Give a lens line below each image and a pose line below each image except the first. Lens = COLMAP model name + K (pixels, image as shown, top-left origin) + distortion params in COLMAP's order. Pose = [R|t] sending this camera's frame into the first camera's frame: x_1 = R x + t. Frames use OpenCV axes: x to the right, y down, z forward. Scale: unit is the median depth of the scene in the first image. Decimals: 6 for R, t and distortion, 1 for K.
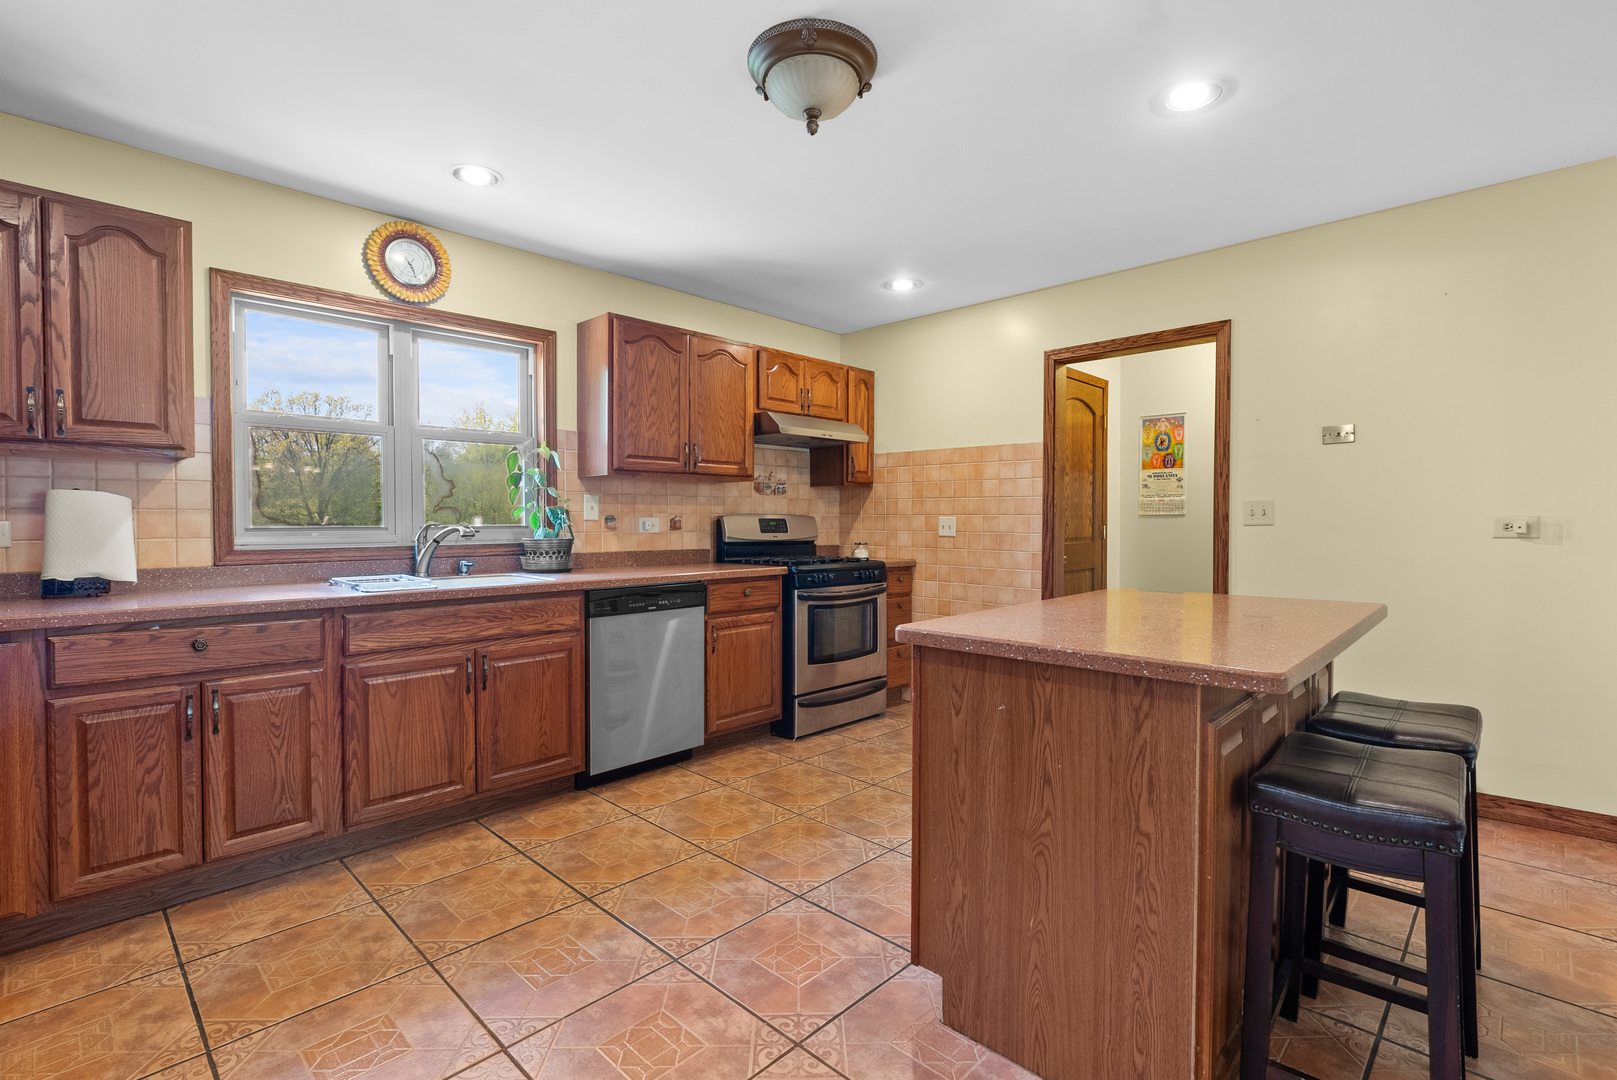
lens RADIAL K [[746.5, 0, 807.0], [0, 746.5, 536.5], [0, 0, 1]] dist [-0.006305, -0.000012]
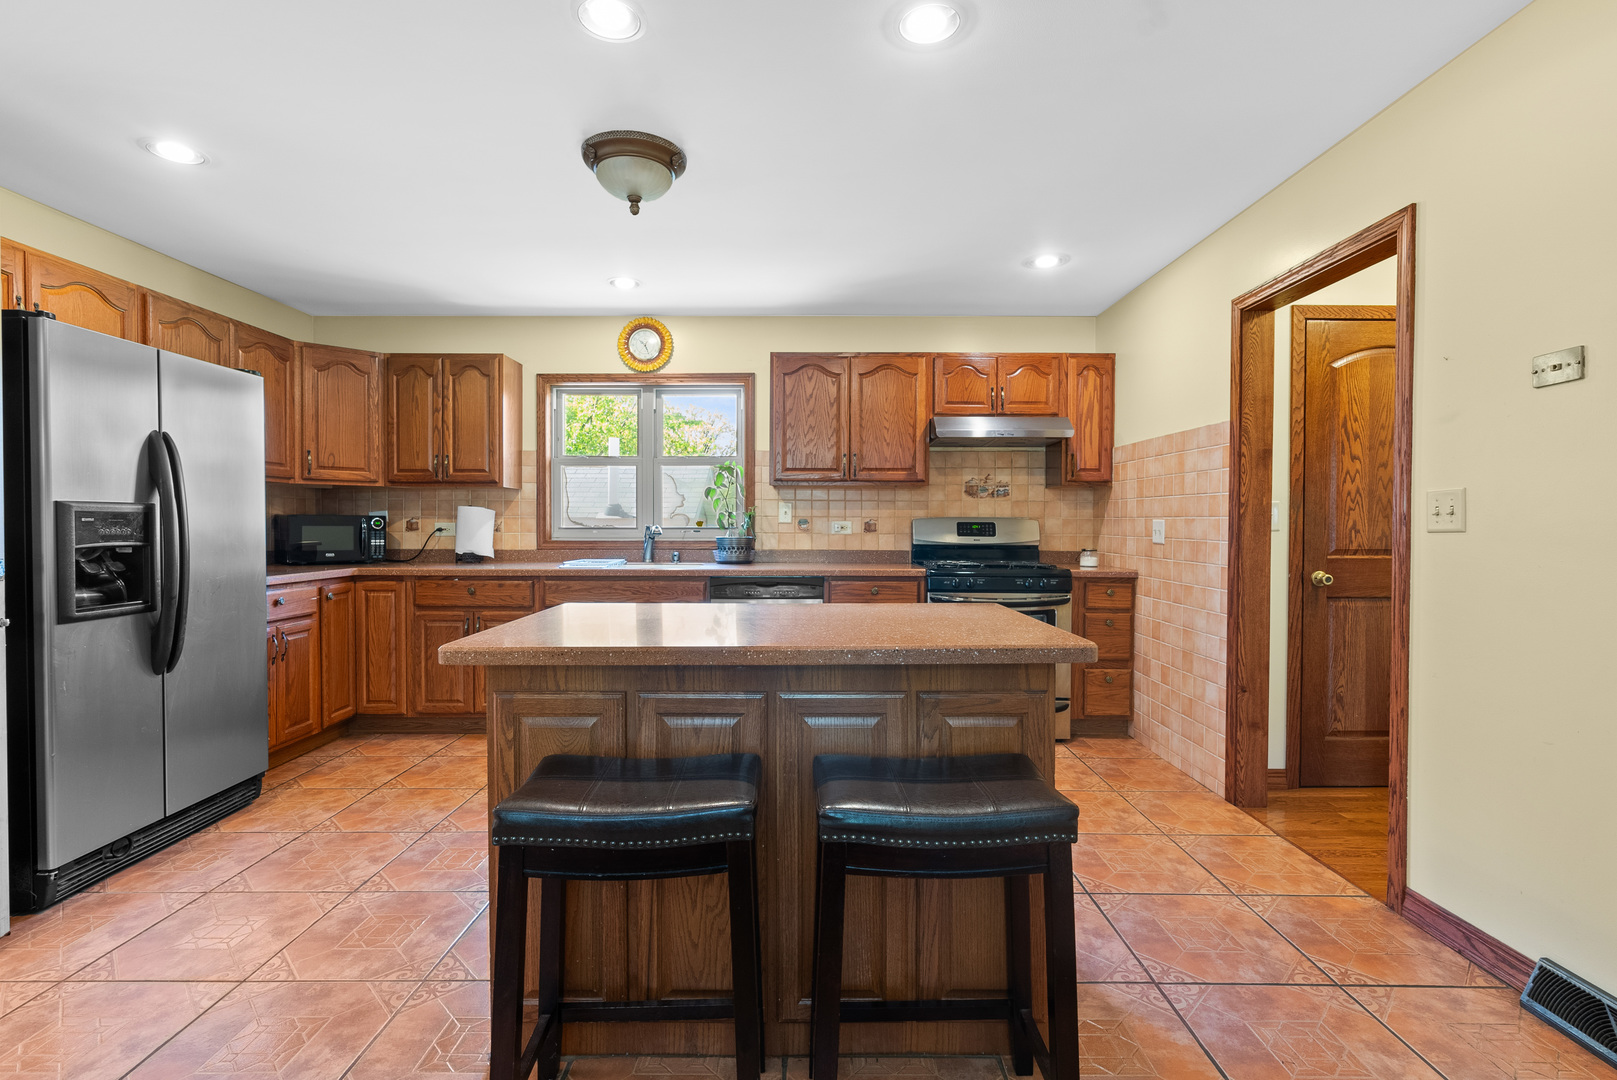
lens RADIAL K [[746.5, 0, 808.1], [0, 746.5, 537.8], [0, 0, 1]] dist [-0.006305, -0.000012]
pose [[0.698315, 0.014896, -0.715635, 0.627406], [-0.017893, 0.999834, 0.003351, -0.002722], [0.715567, 0.010465, 0.698466, 0.187445]]
